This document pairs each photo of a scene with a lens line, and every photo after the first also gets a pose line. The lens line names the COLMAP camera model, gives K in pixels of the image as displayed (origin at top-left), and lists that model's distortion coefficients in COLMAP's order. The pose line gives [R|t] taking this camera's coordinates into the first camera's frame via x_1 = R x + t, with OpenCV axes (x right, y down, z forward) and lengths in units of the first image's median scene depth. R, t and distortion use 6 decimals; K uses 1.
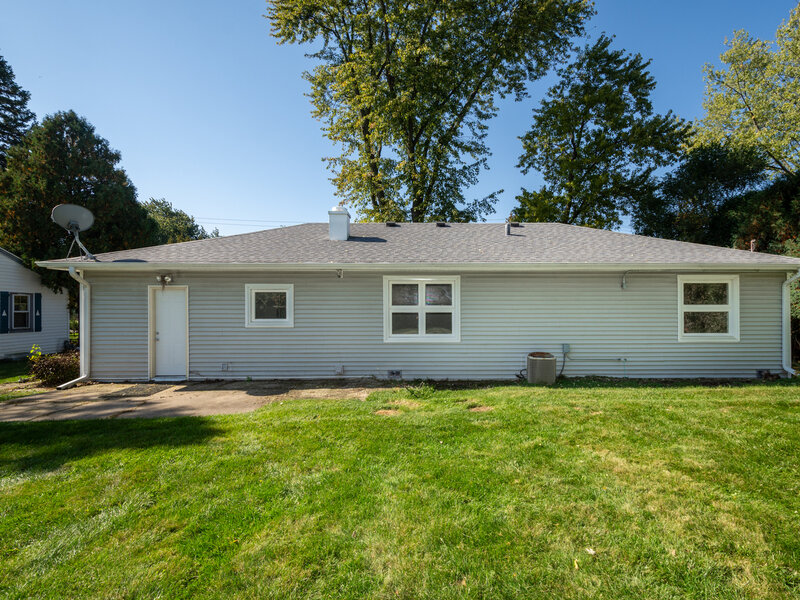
lens RADIAL K [[398.2, 0, 405.4], [0, 398.2, 320.4], [0, 0, 1]] dist [0.009019, -0.000030]
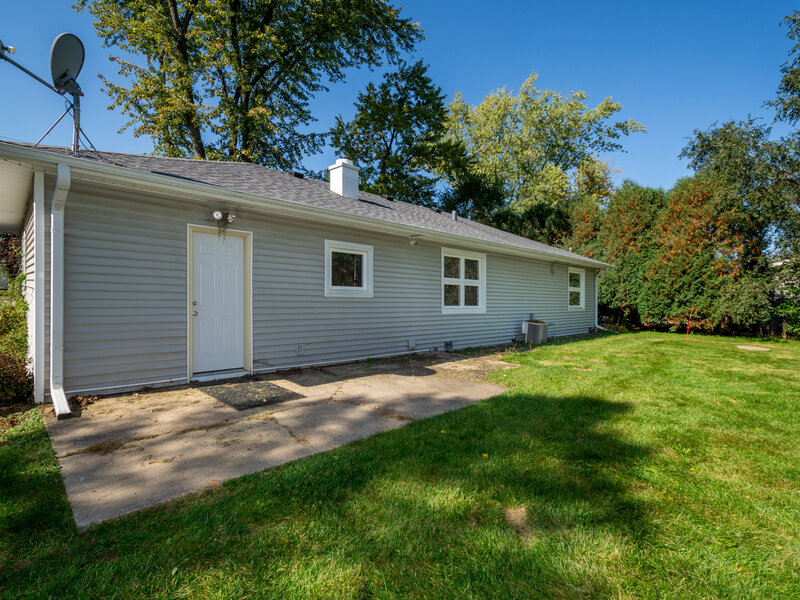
lens RADIAL K [[395.7, 0, 402.4], [0, 395.7, 302.5], [0, 0, 1]] dist [0.001740, 0.000359]
pose [[0.730826, 0.008194, 0.682514, -0.801306], [-0.019090, 0.999782, 0.008437, 0.019699], [-0.682297, -0.019195, 0.730823, 0.341394]]
